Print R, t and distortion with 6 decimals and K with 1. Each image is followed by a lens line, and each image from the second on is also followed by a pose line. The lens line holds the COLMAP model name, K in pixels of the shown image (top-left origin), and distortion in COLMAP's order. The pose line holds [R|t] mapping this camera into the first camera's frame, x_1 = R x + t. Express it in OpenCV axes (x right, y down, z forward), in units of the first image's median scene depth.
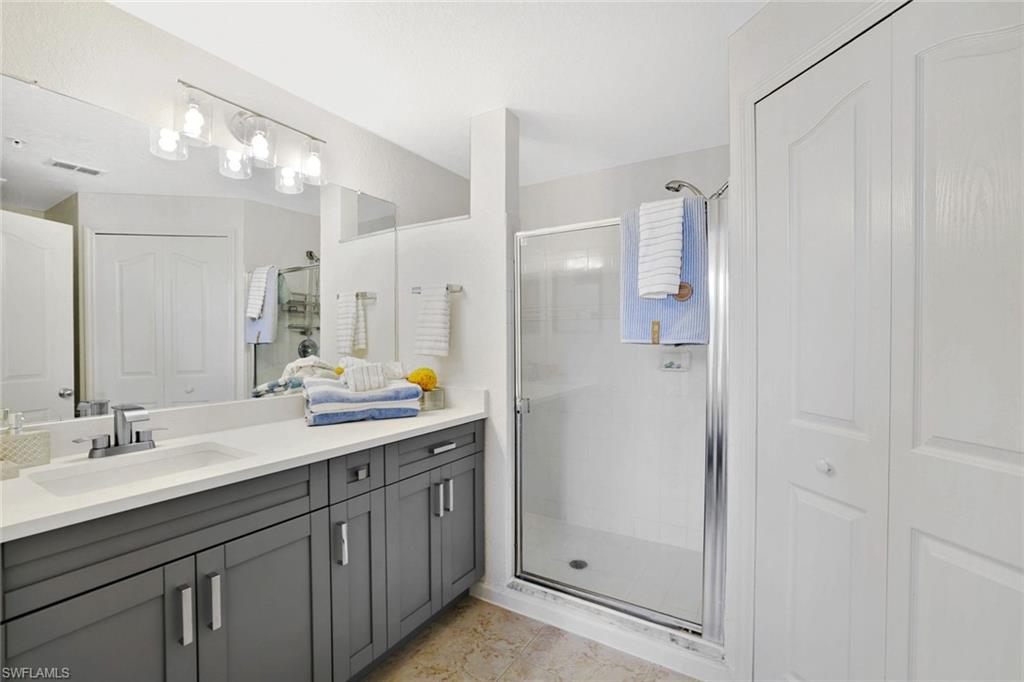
lens RADIAL K [[449.2, 0, 517.4], [0, 449.2, 343.4], [0, 0, 1]] dist [-0.034058, 0.008600]
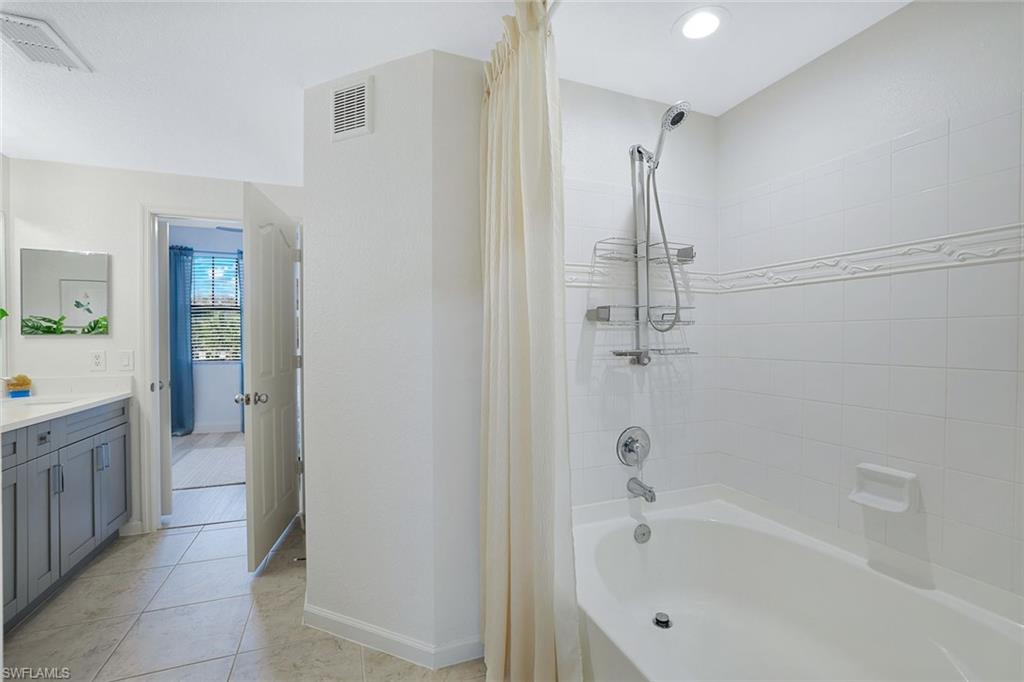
lens RADIAL K [[449.2, 0, 517.8], [0, 449.2, 340.0], [0, 0, 1]] dist [-0.034058, 0.008600]
pose [[0.610871, 0.009194, 0.791677, -0.431596], [-0.005432, 0.999958, -0.007421, 0.003331], [-0.791712, 0.000233, 0.610895, -0.732624]]
